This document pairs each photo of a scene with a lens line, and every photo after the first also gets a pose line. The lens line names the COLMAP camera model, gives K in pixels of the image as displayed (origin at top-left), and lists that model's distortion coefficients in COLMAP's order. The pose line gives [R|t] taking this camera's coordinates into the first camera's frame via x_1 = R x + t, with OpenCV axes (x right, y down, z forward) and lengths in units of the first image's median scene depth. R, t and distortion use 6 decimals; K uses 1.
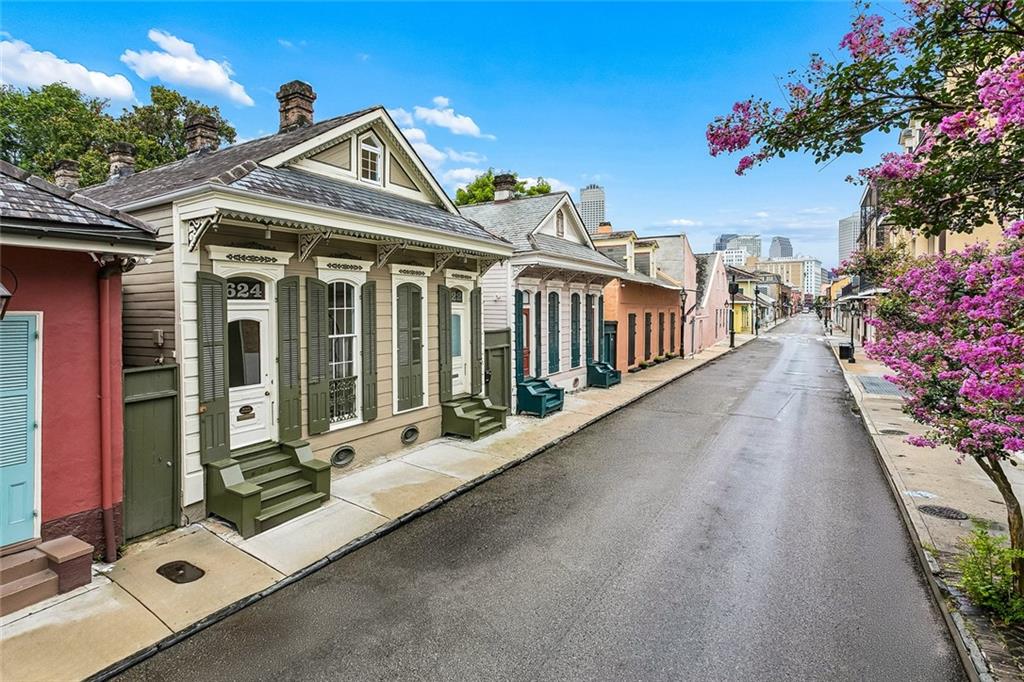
lens RADIAL K [[500.6, 0, 481.0], [0, 500.6, 306.4], [0, 0, 1]] dist [-0.001244, -0.000136]
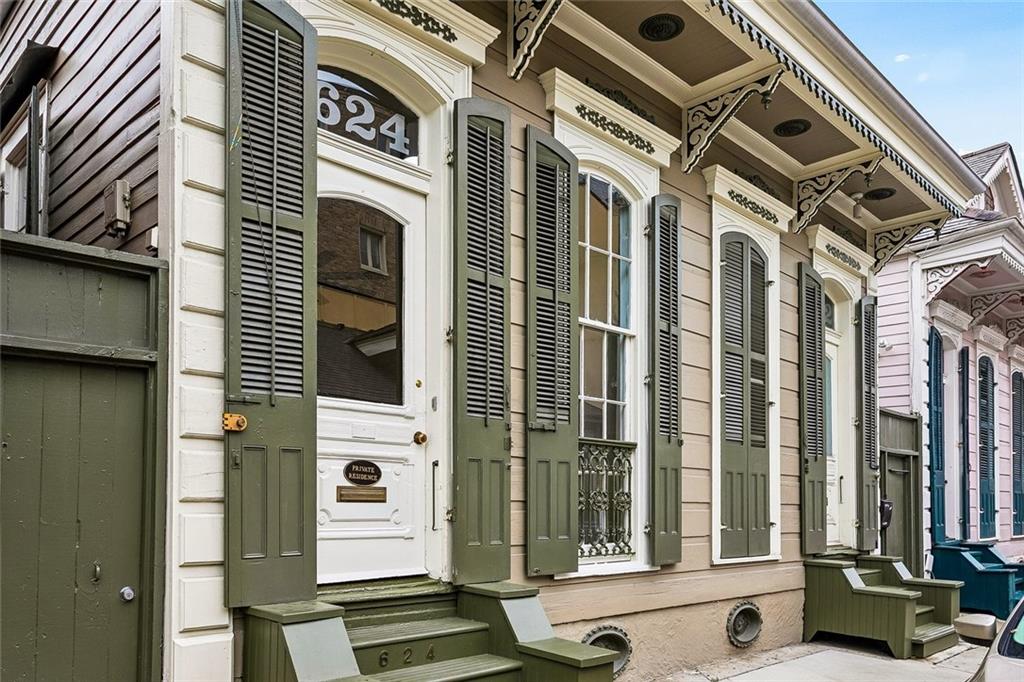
lens RADIAL K [[772.0, 0, 510.9], [0, 772.0, 475.8], [0, 0, 1]] dist [0.000111, 0.000236]
pose [[0.974737, 0.008056, -0.223211, -0.214521], [-0.013206, 0.999680, -0.021589, 0.181137], [0.222965, 0.023992, 0.974531, 0.432328]]
